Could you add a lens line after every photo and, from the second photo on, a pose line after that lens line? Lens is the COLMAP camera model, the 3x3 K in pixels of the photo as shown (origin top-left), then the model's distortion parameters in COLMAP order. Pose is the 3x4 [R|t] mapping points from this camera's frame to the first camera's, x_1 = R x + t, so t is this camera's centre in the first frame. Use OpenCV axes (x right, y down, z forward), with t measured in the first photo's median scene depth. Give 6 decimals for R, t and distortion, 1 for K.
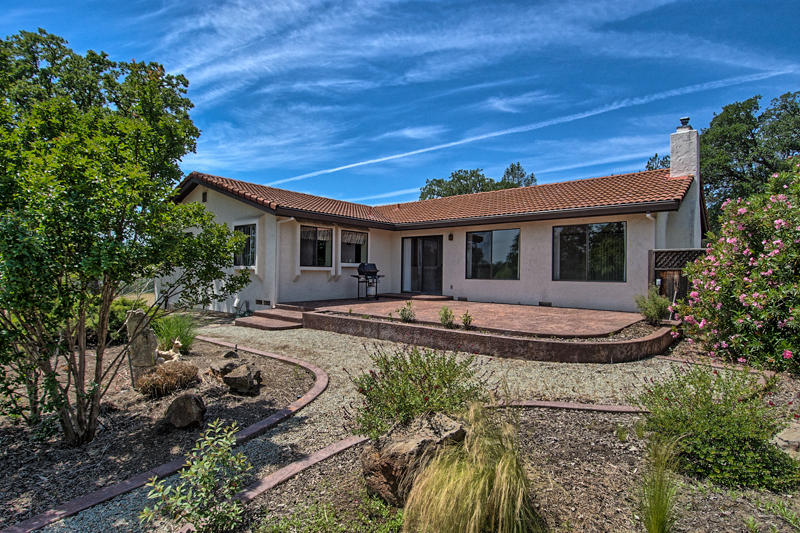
lens RADIAL K [[419.6, 0, 400.0], [0, 419.6, 266.5], [0, 0, 1]] dist [0.039576, -0.044906]
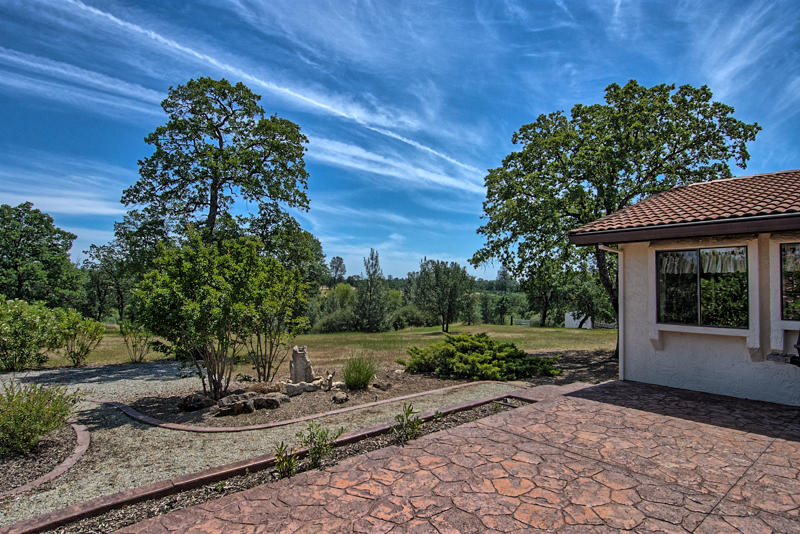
lens RADIAL K [[419.6, 0, 400.0], [0, 419.6, 267.0], [0, 0, 1]] dist [0.039576, -0.044906]
pose [[-0.176847, -0.047880, -0.983073, 0.931244], [0.004363, 0.998768, -0.049429, -0.117423], [0.984229, -0.013031, -0.176420, 1.789944]]
